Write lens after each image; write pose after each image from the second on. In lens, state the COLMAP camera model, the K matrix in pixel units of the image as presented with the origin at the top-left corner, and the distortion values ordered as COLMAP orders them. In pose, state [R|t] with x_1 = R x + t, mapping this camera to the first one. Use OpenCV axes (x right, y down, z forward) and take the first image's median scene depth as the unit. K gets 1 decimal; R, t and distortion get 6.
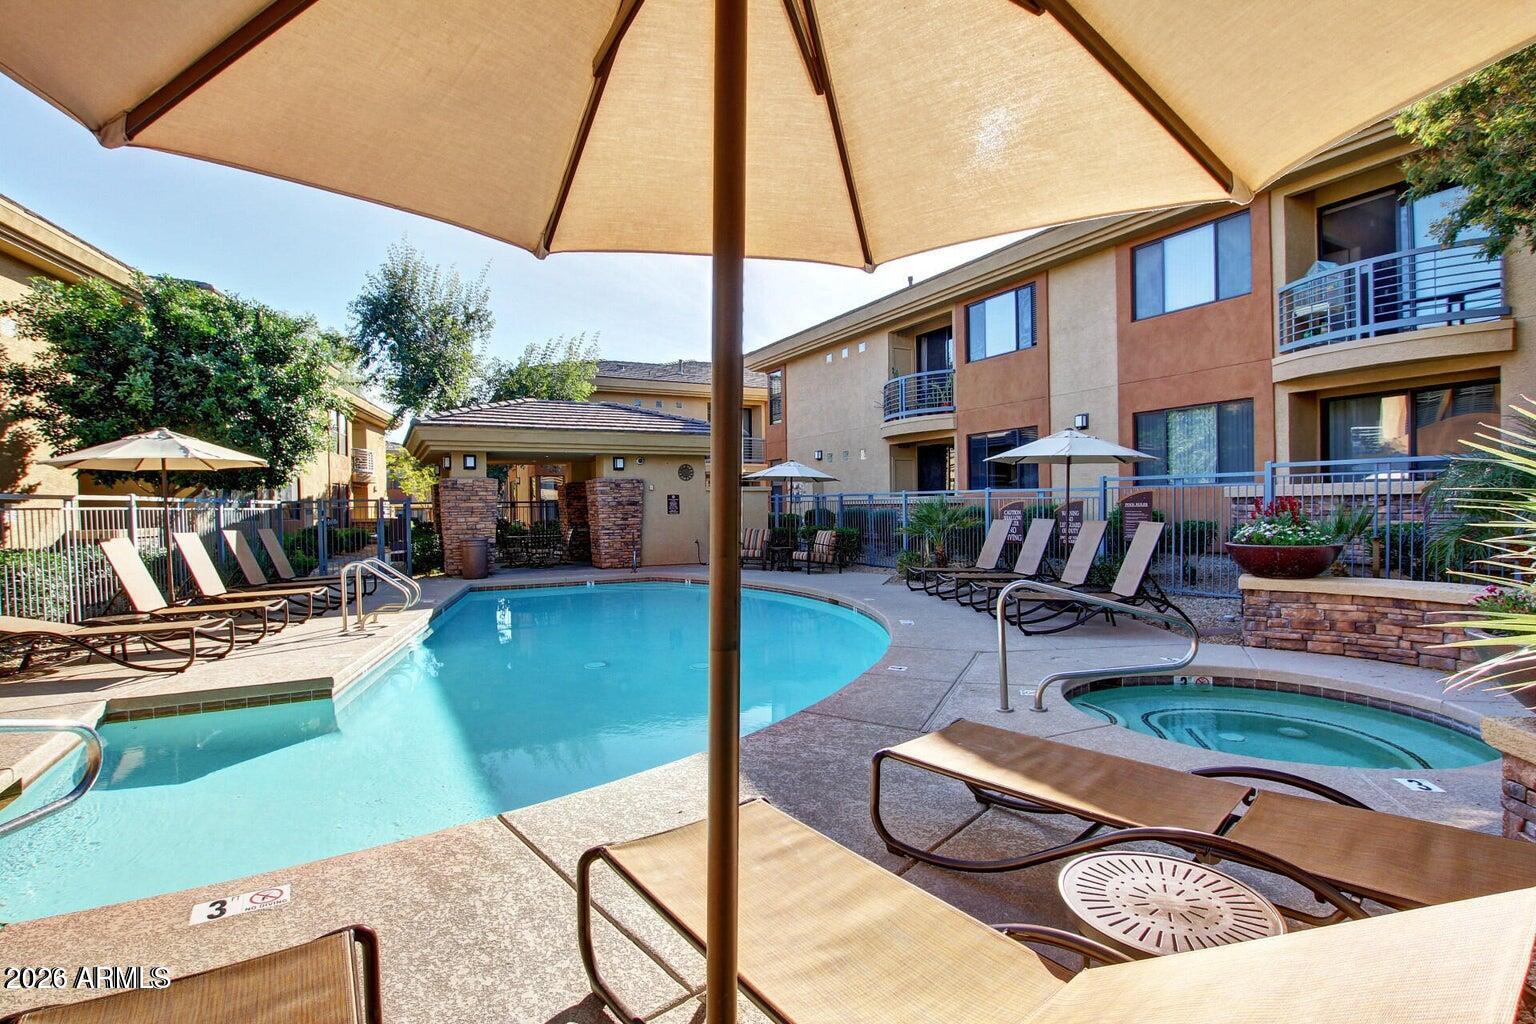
lens RADIAL K [[733.0, 0, 754.1], [0, 733.0, 512.7], [0, 0, 1]] dist [-0.001353, -0.000211]
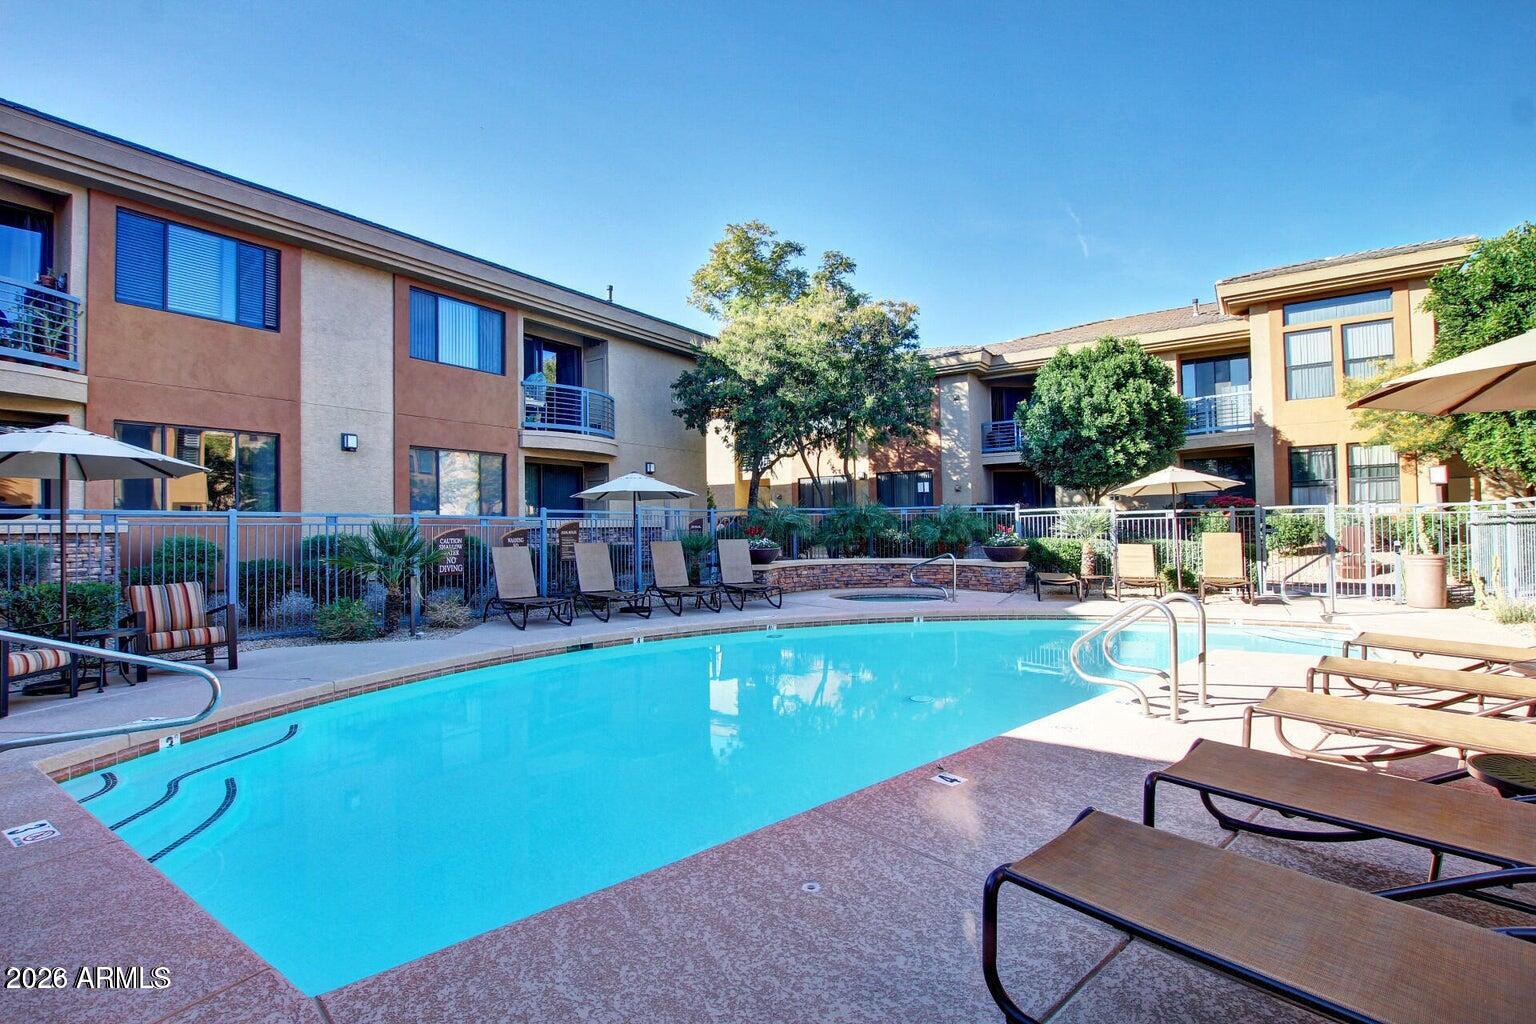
lens RADIAL K [[708.5, 0, 768.0], [0, 708.5, 512.0], [0, 0, 1]] dist [-0.035956, -0.000328]
pose [[-0.452528, 0.047579, 0.890480, -0.495445], [0.027390, 0.998846, -0.039450, 0.007302], [-0.891329, 0.006538, -0.453309, 0.866028]]
